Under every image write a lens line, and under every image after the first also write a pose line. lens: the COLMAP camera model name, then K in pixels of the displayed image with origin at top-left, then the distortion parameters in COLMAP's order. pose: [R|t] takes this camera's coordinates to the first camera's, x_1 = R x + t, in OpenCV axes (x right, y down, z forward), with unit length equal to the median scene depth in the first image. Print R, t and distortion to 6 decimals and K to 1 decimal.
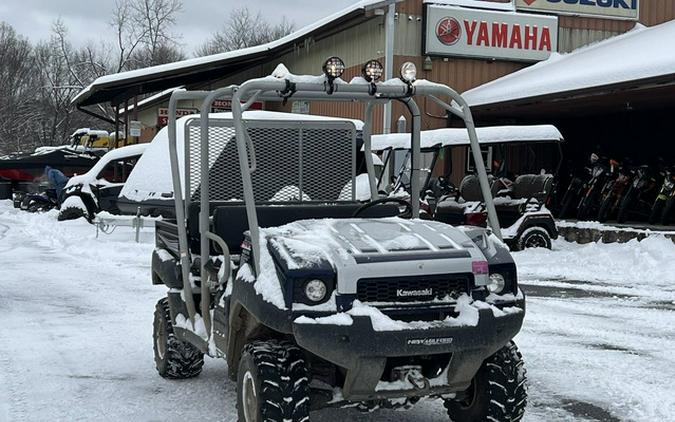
lens RADIAL K [[1076.6, 0, 341.9], [0, 1076.6, 250.6], [0, 0, 1]] dist [0.281357, -1.159962]
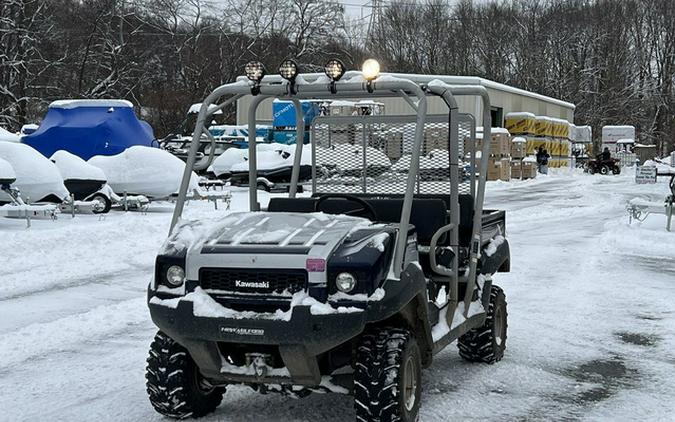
lens RADIAL K [[1076.6, 0, 341.9], [0, 1076.6, 250.6], [0, 0, 1]] dist [0.281357, -1.159962]
pose [[0.754040, 0.057020, -0.654348, 0.817006], [-0.046206, 0.998362, 0.033752, -0.033483], [0.655201, 0.004785, 0.755440, 0.257887]]
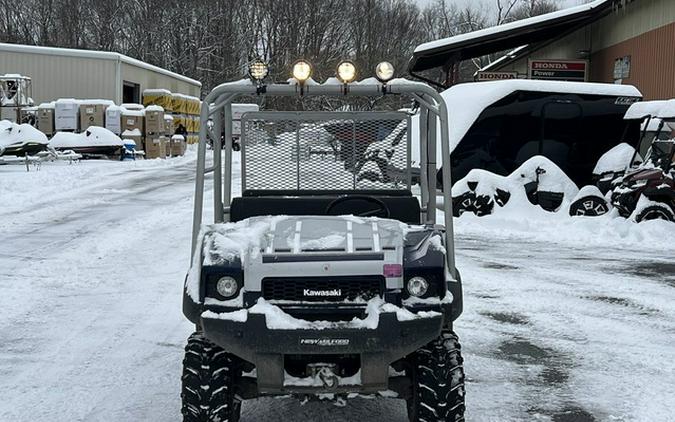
lens RADIAL K [[1077.9, 0, 333.9], [0, 1077.9, 210.1], [0, 0, 1]] dist [0.275816, -1.105731]
pose [[0.935266, 0.025790, -0.353006, 0.436167], [-0.024665, 0.999666, 0.007687, -0.047669], [0.353086, 0.001518, 0.935590, 0.040019]]
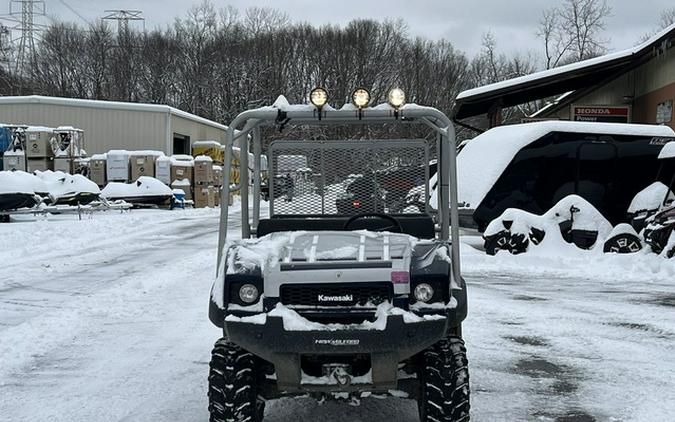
lens RADIAL K [[1076.6, 0, 341.9], [0, 1076.6, 250.6], [0, 0, 1]] dist [0.281357, -1.159962]
pose [[0.920785, 0.016616, -0.389716, 0.504701], [-0.019153, 0.999813, -0.002623, -0.007449], [0.389600, 0.009880, 0.920931, -0.026589]]
